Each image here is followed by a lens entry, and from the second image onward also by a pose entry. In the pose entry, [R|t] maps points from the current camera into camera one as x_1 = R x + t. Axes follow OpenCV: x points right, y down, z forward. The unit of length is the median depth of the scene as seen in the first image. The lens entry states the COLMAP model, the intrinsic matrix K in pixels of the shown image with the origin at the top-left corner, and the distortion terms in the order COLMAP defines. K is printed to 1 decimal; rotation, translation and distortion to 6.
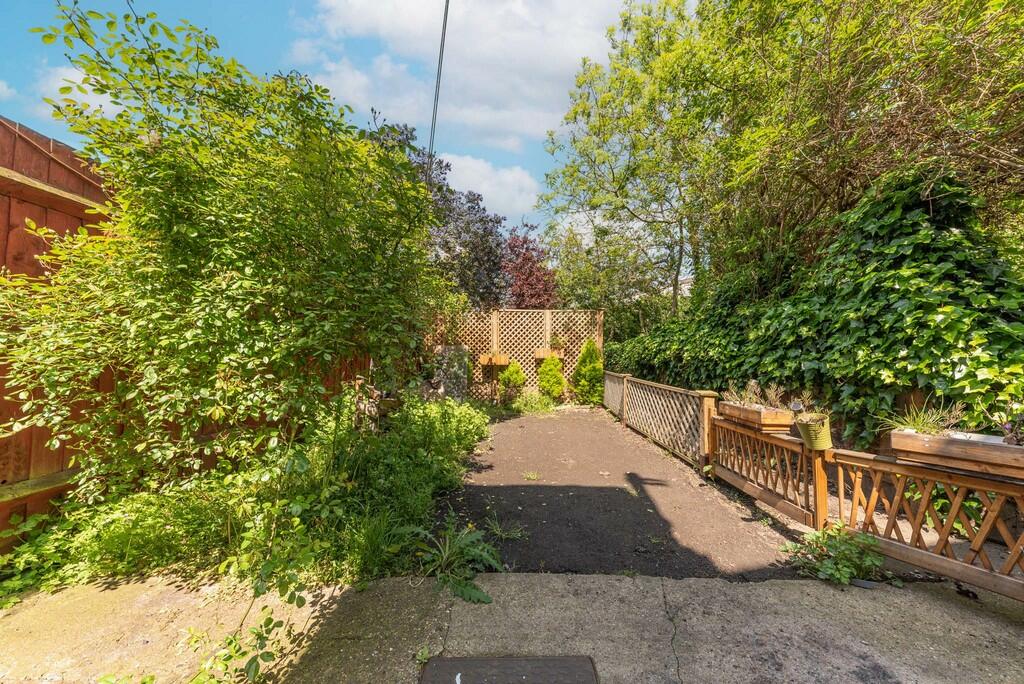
lens RADIAL K [[348.3, 0, 513.3], [0, 348.3, 345.1], [0, 0, 1]] dist [0.000880, -0.000033]
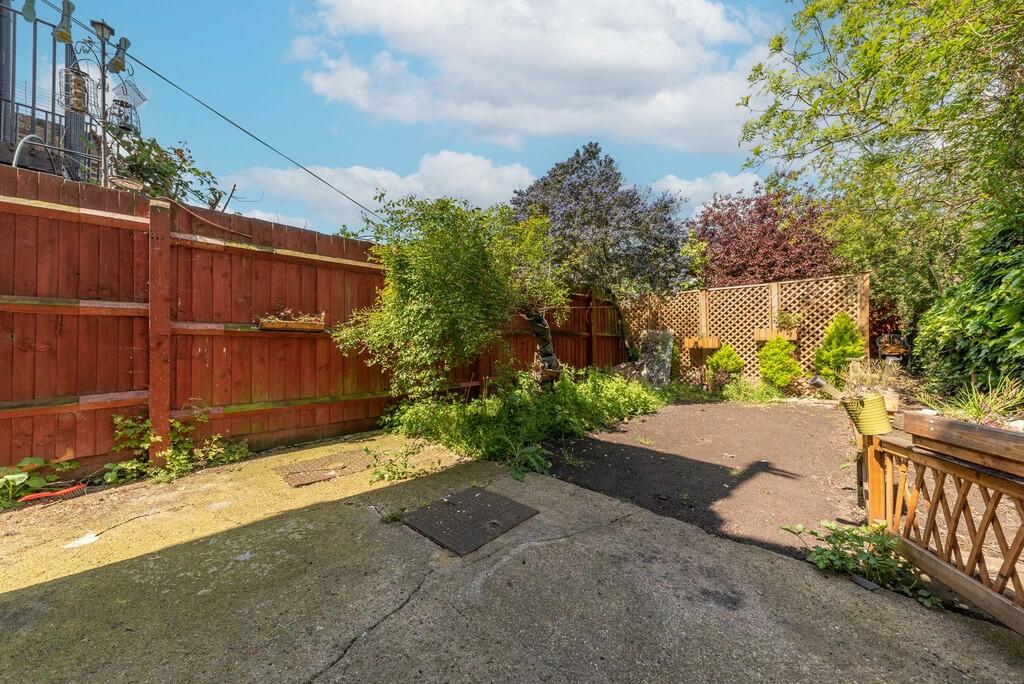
lens RADIAL K [[348.3, 0, 508.7], [0, 348.3, 343.6], [0, 0, 1]] dist [0.000880, -0.000033]
pose [[0.726461, -0.011901, -0.687105, 0.214517], [0.032841, 0.999309, 0.017413, 0.010007], [0.686423, -0.035215, 0.726349, -0.047863]]
